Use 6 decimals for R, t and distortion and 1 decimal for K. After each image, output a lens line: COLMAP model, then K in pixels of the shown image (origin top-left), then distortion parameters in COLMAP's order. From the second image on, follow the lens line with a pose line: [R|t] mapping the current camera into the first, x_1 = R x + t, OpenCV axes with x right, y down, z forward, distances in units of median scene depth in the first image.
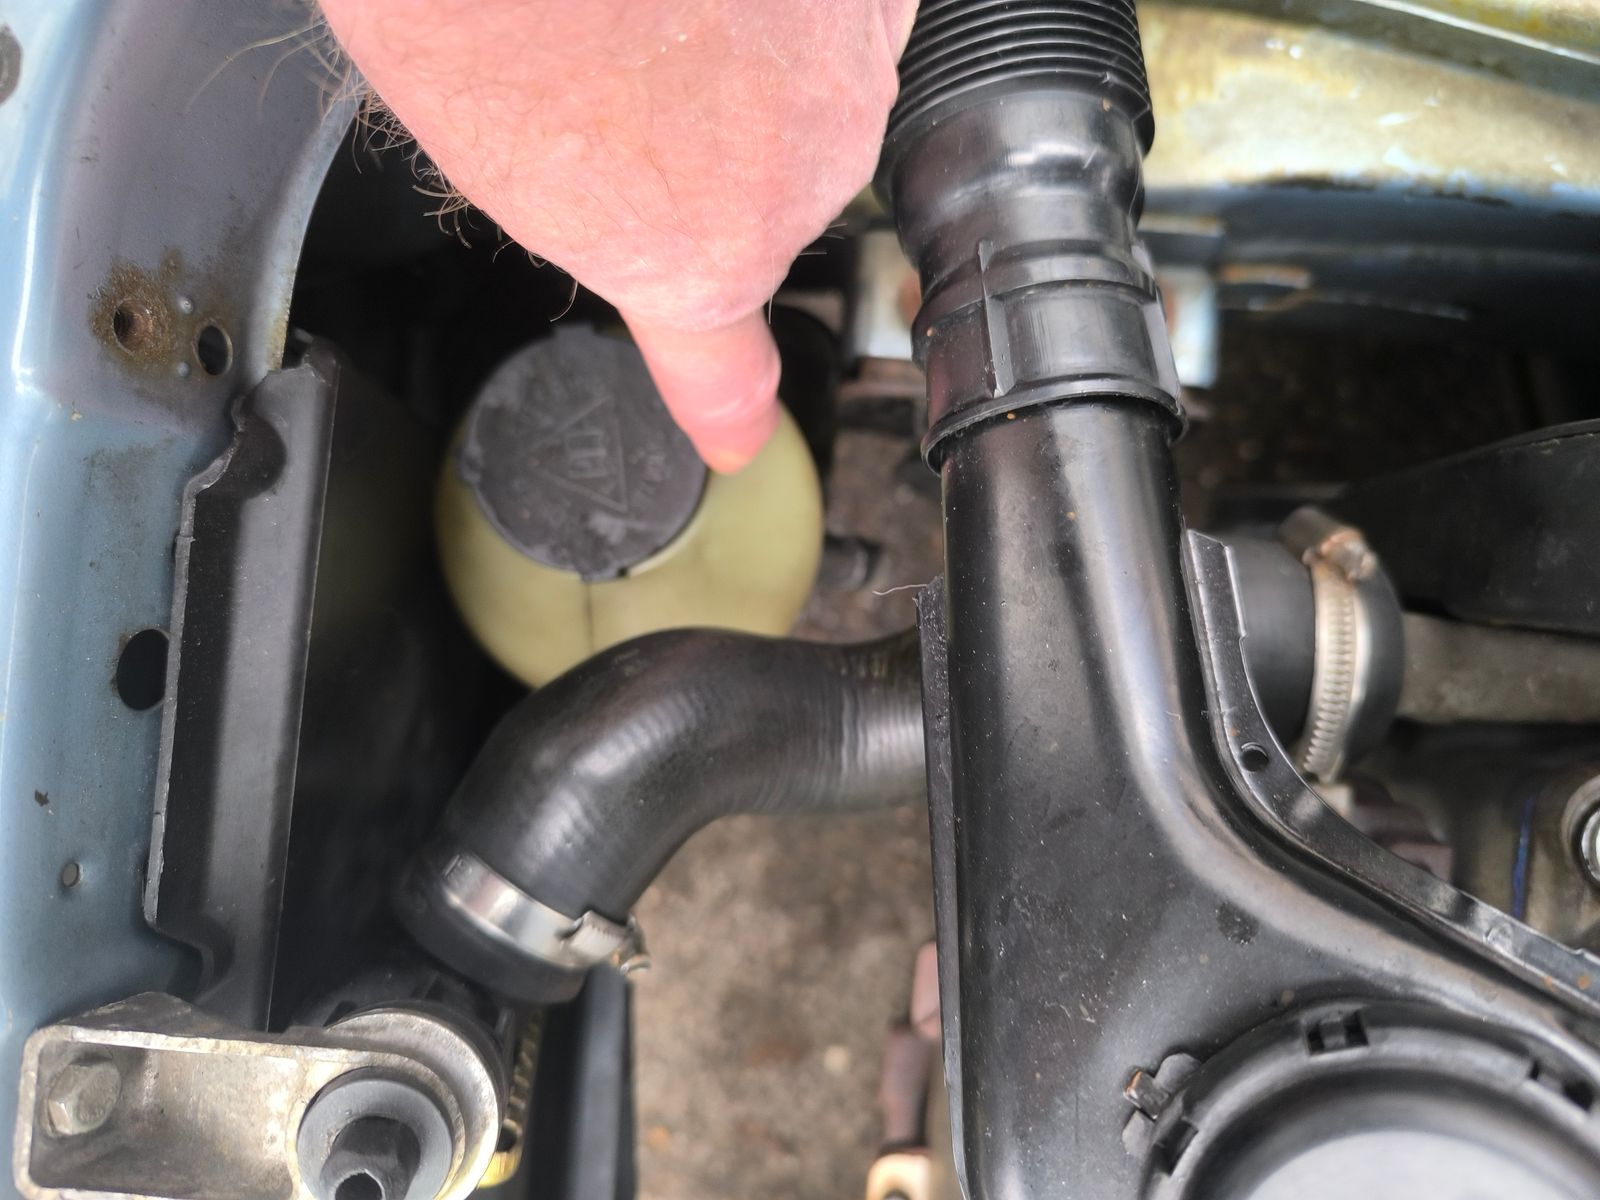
lens RADIAL K [[1070.1, 0, 800.2], [0, 1070.1, 578.0], [0, 0, 1]] dist [-0.023014, 0.001233]
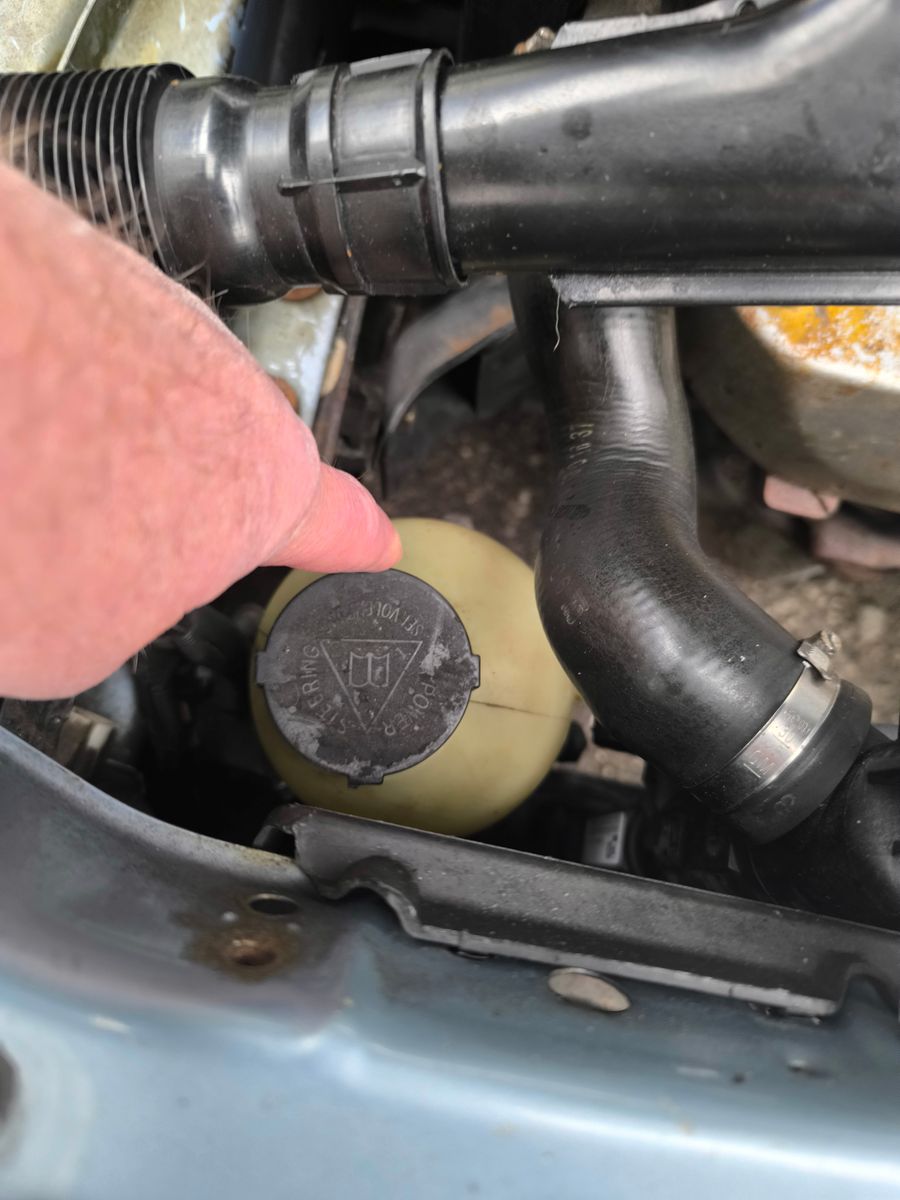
lens RADIAL K [[806.5, 0, 450.0], [0, 806.5, 600.0], [0, 0, 1]] dist [-0.002265, -0.002550]
pose [[0.109943, -0.981578, 0.156257, -0.347251], [0.991604, 0.119088, 0.050393, -0.114129], [-0.068073, 0.149405, 0.986430, 0.180847]]
